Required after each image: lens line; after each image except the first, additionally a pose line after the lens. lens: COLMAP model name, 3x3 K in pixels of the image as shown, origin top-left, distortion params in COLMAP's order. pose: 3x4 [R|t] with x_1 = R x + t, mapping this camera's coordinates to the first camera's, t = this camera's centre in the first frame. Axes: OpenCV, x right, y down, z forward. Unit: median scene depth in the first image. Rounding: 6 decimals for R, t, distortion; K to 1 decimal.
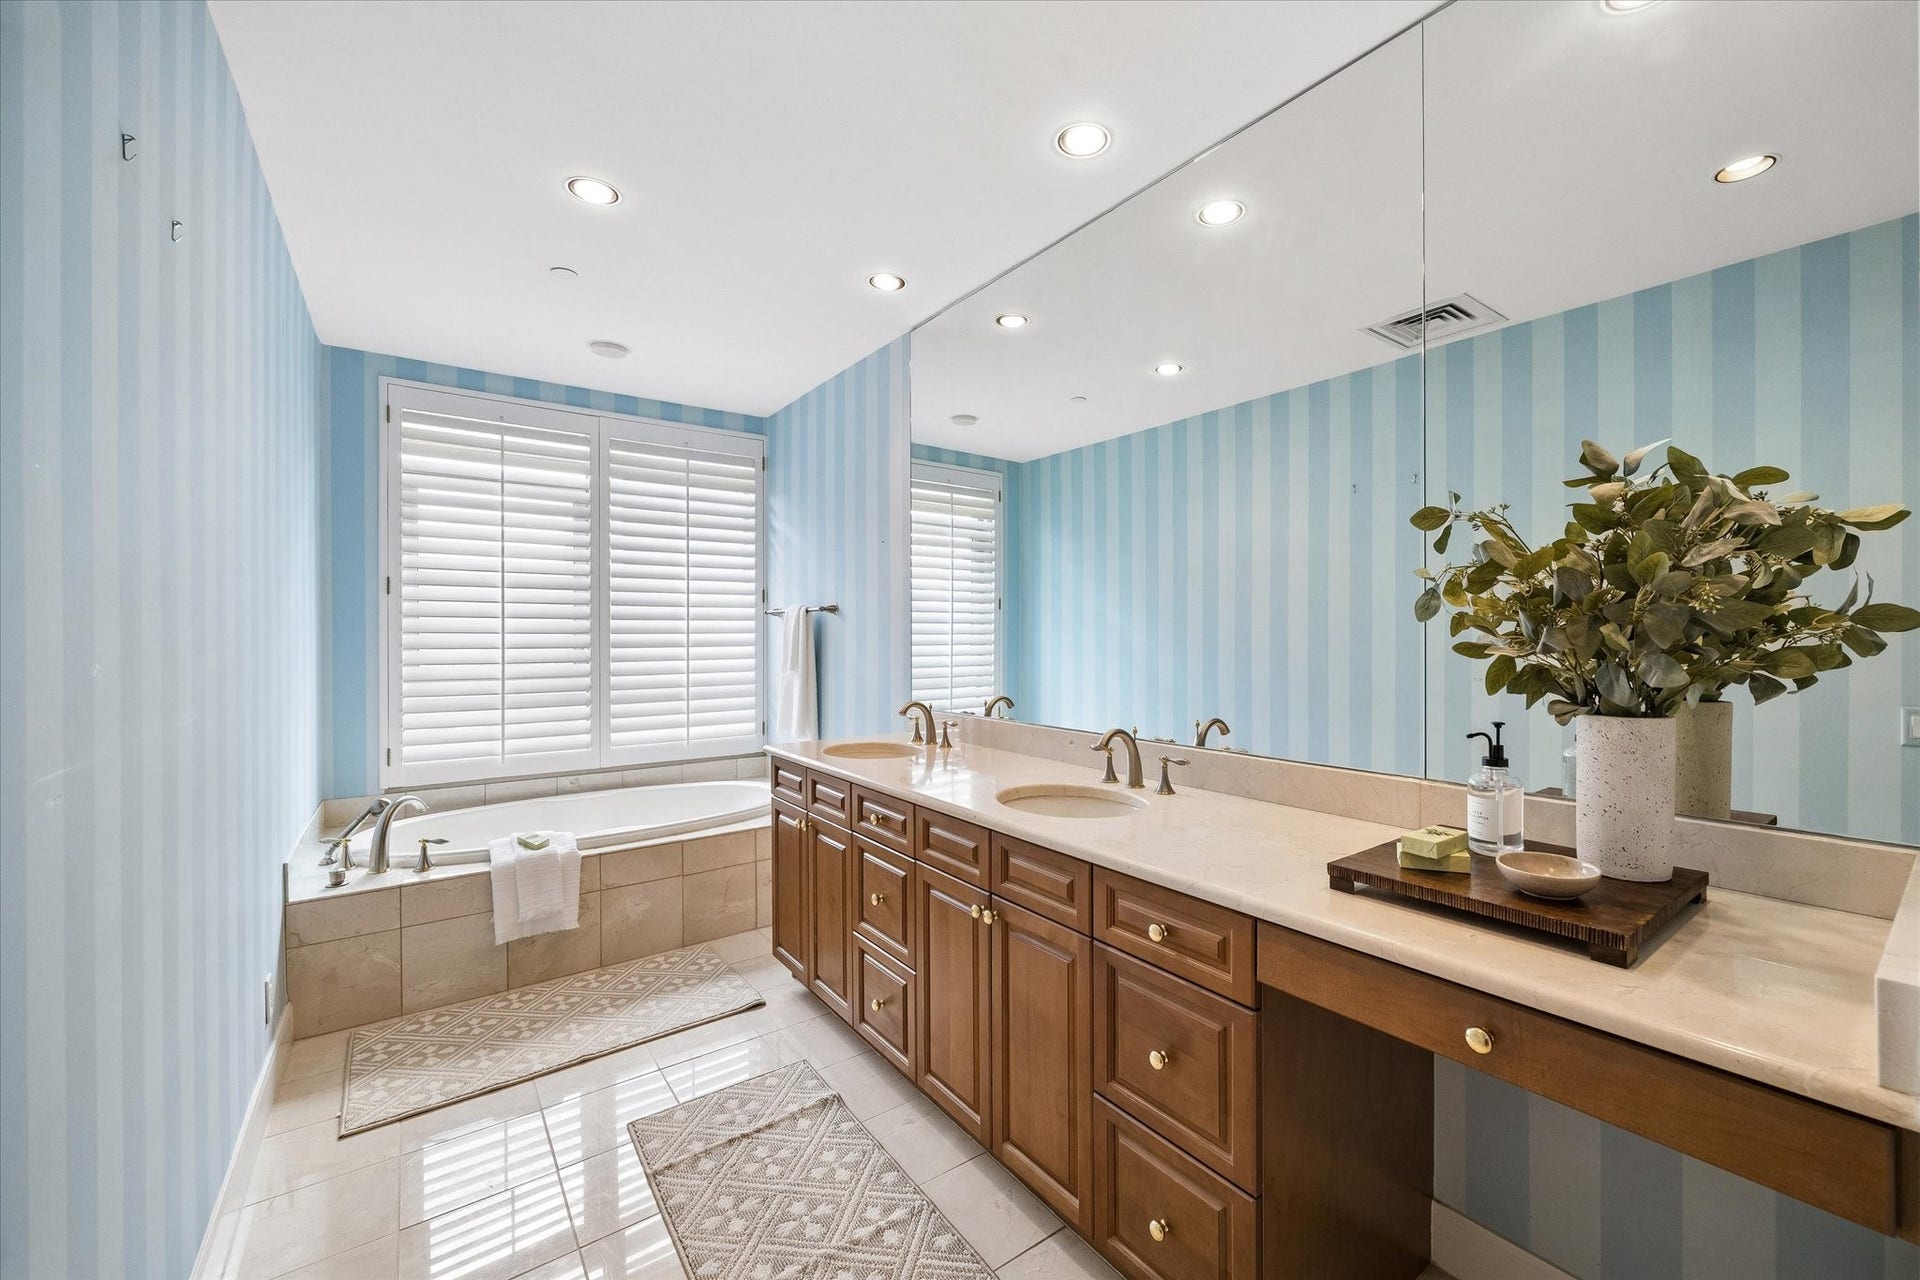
lens RADIAL K [[753.3, 0, 967.2], [0, 753.3, 646.0], [0, 0, 1]] dist [0.000674, 0.000133]
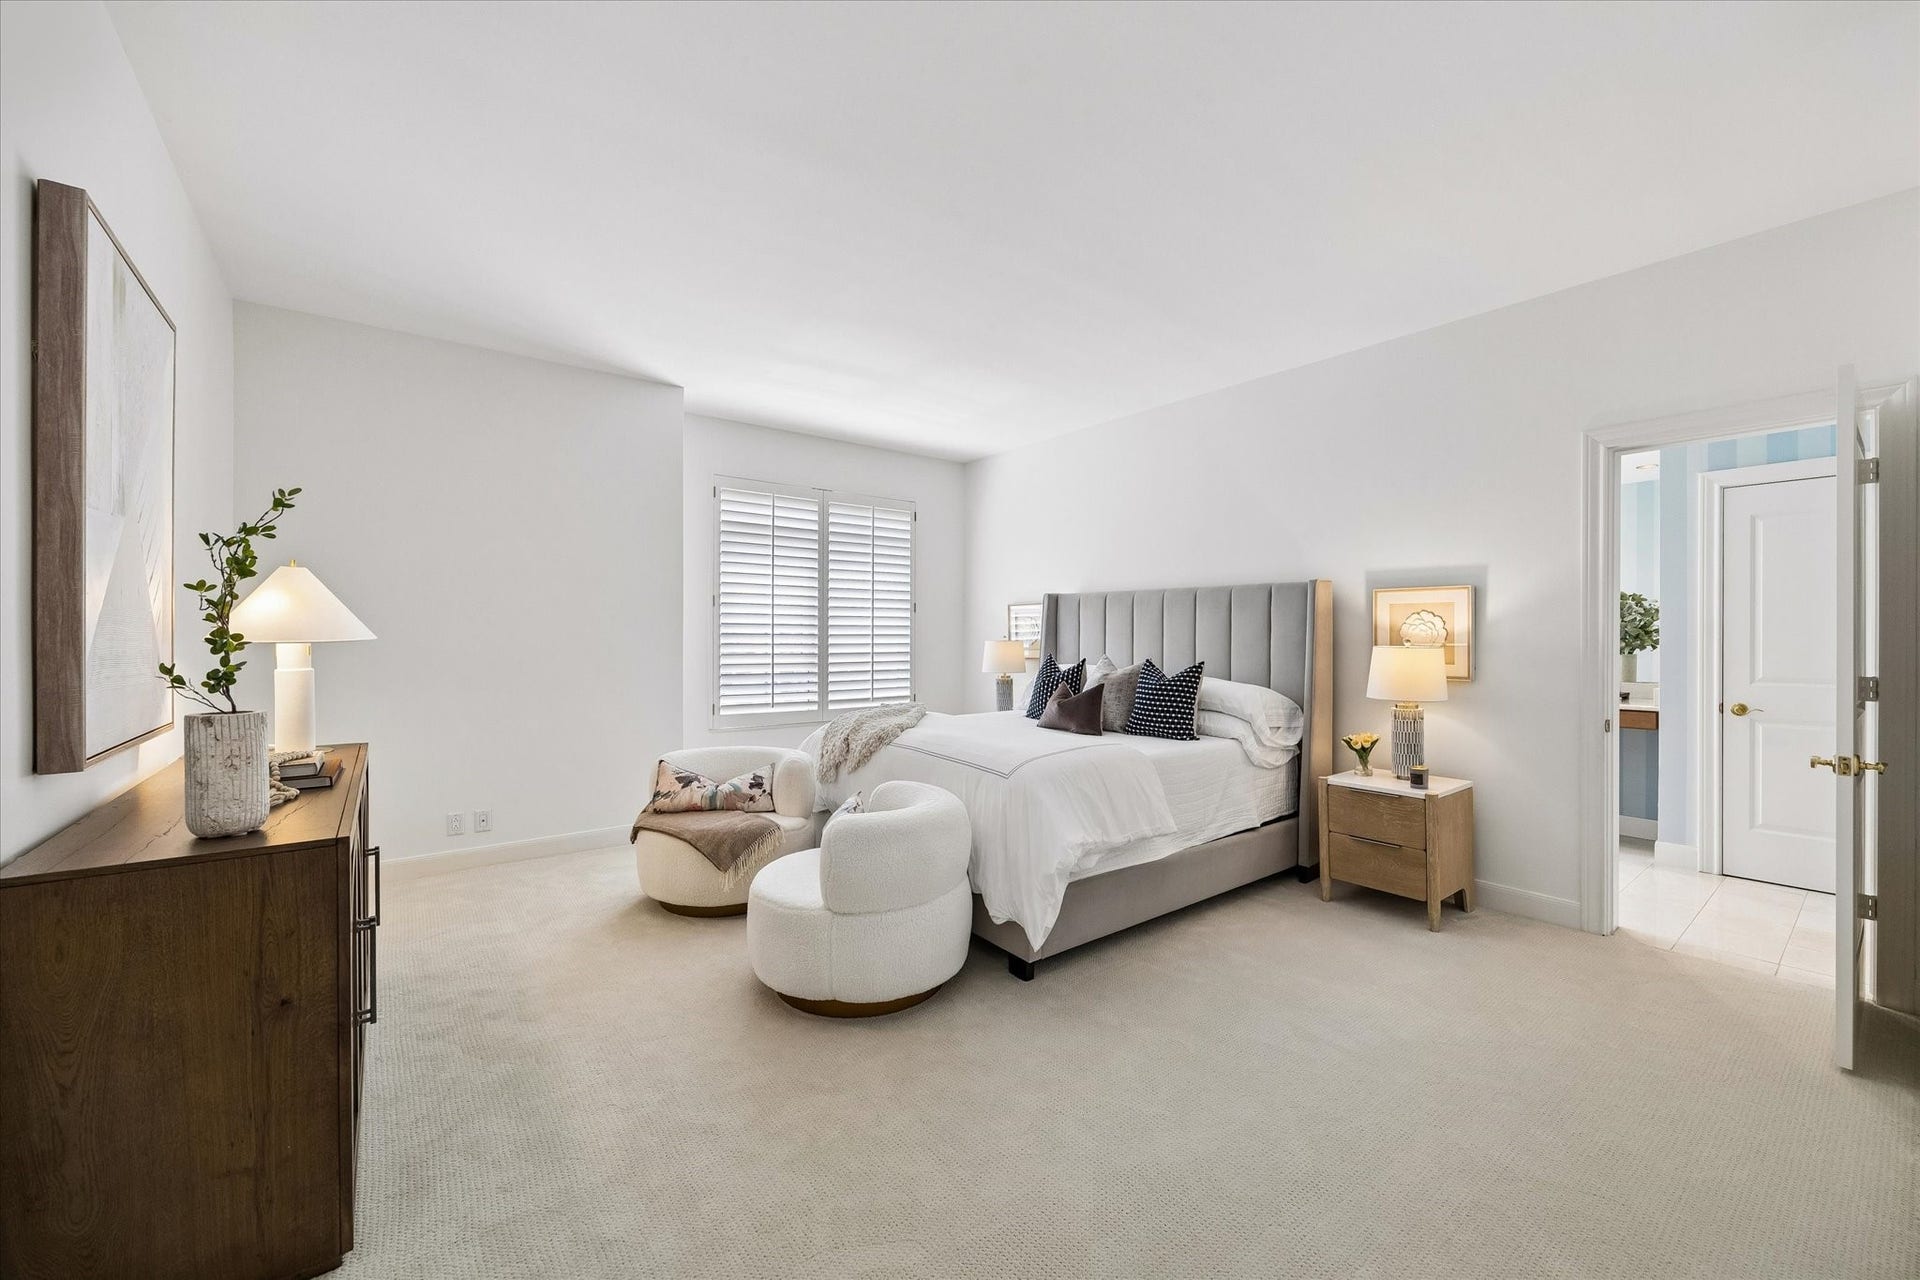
lens RADIAL K [[753.3, 0, 967.2], [0, 753.3, 646.0], [0, 0, 1]] dist [0.000674, 0.000133]
pose [[0.999426, 0.003524, 0.033690, -2.658483], [-0.003372, 0.999984, -0.004587, 0.067139], [-0.033705, 0.004470, 0.999422, -2.865046]]
